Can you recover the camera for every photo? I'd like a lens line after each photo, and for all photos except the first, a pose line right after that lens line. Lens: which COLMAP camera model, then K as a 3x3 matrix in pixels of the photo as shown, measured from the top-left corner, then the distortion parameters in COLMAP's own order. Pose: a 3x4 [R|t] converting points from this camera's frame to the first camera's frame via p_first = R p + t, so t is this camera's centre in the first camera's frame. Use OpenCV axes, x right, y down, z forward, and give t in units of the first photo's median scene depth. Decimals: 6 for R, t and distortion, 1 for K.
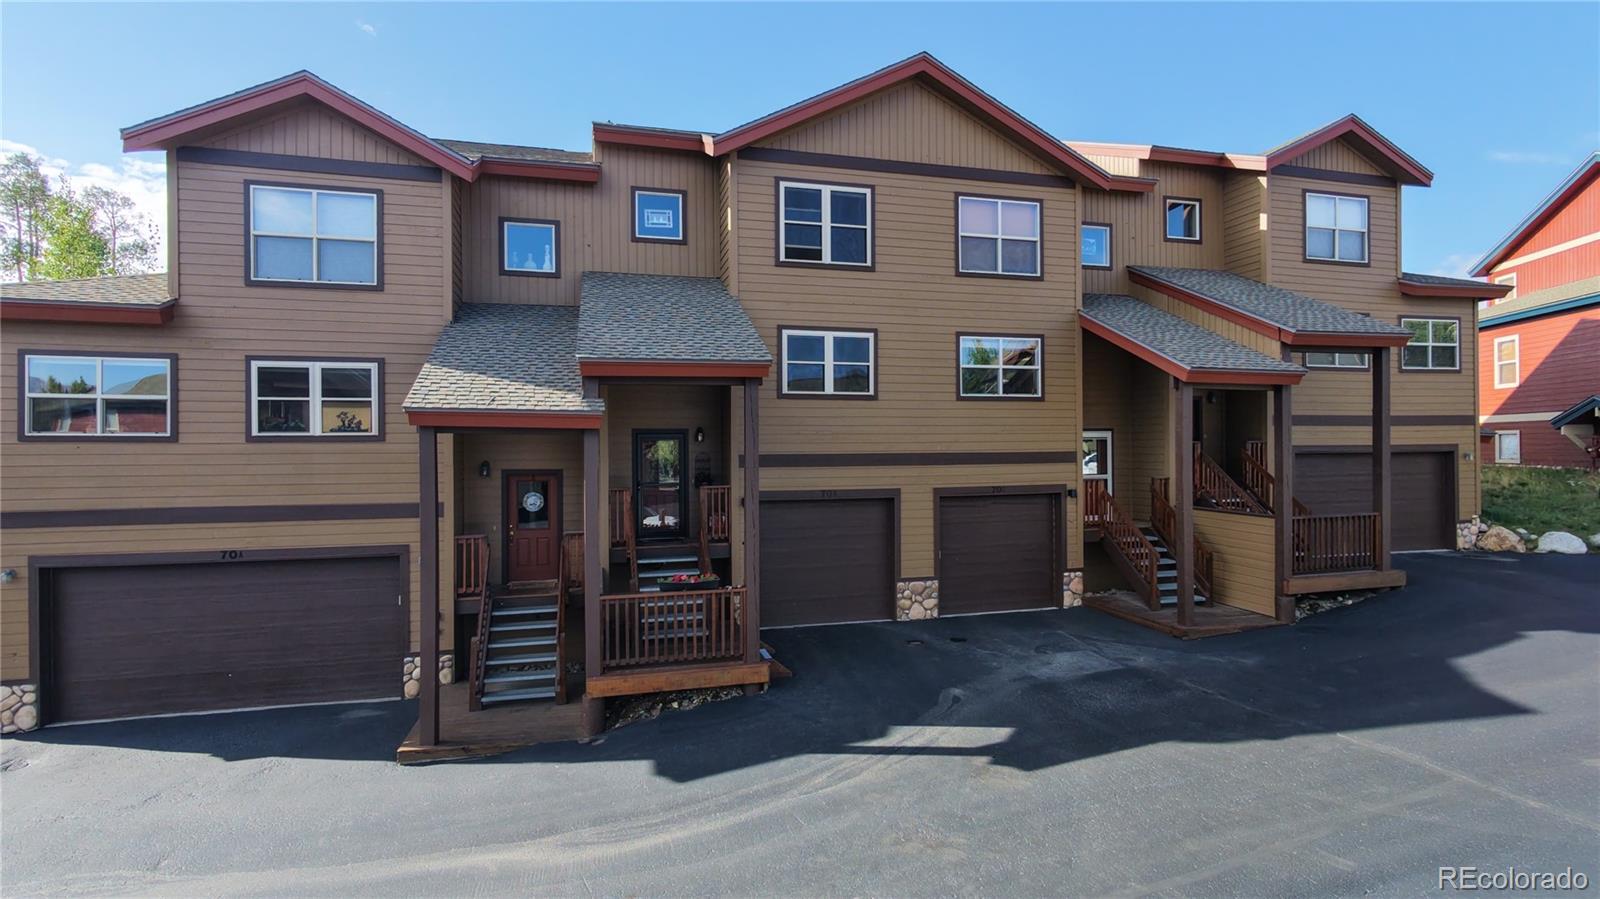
lens RADIAL K [[760.4, 0, 797.9], [0, 760.4, 446.9], [0, 0, 1]] dist [-0.000488, 0.003048]
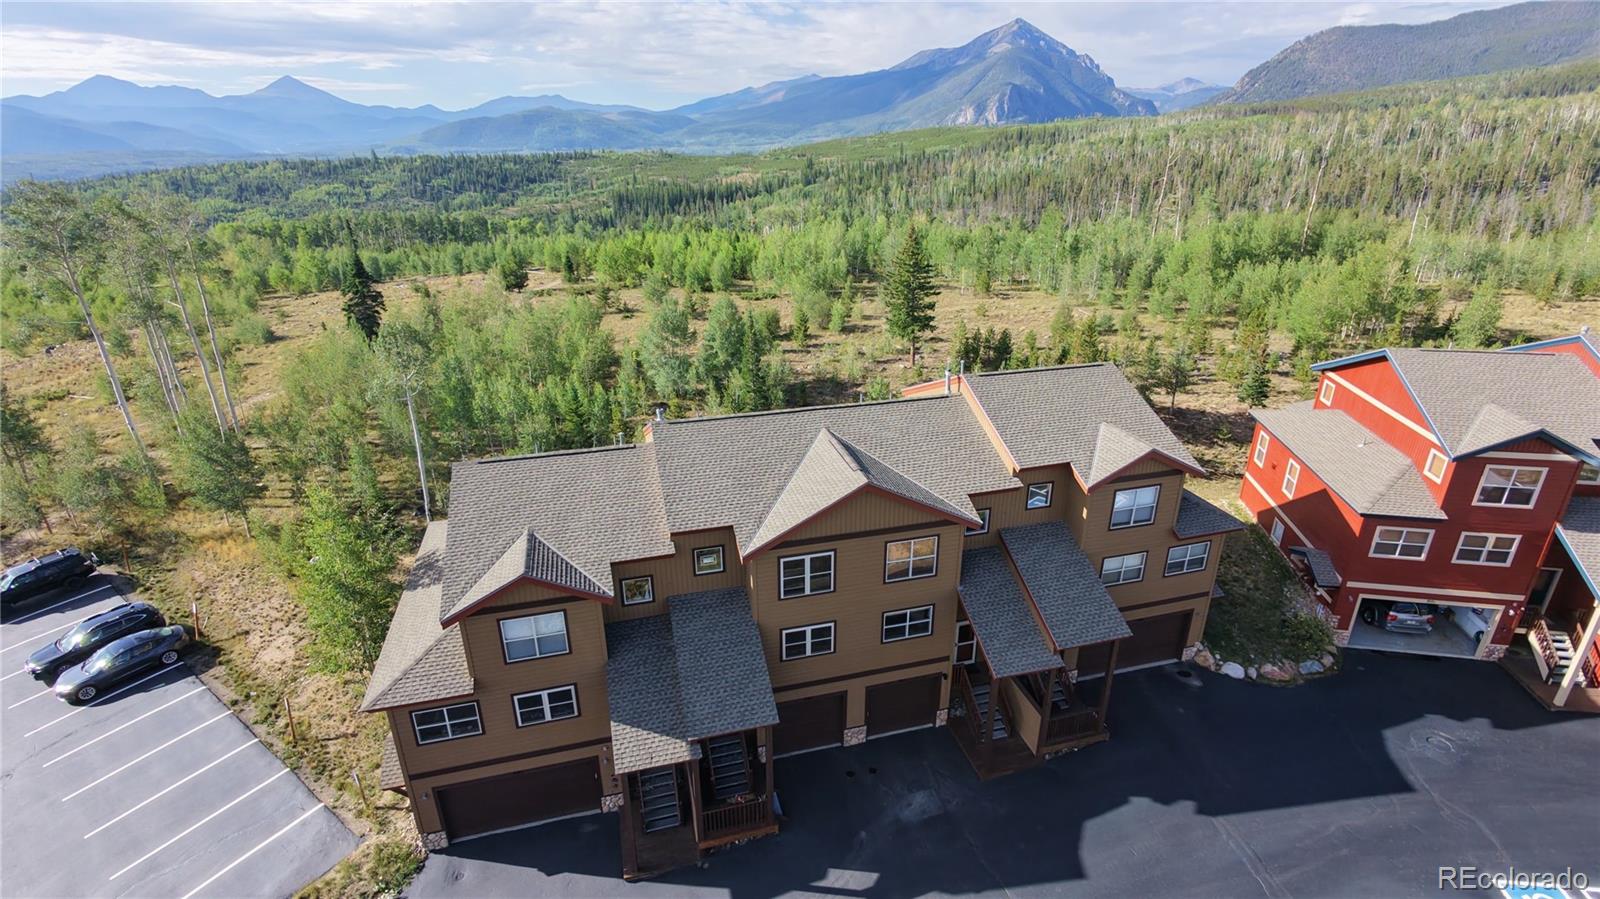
lens RADIAL K [[760.4, 0, 798.7], [0, 760.4, 451.3], [0, 0, 1]] dist [-0.000488, 0.003048]
pose [[0.999966, -0.001731, 0.008017, 0.004293], [-0.001442, 0.925160, 0.379575, -1.208716], [-0.008074, -0.379573, 0.925126, -0.489926]]
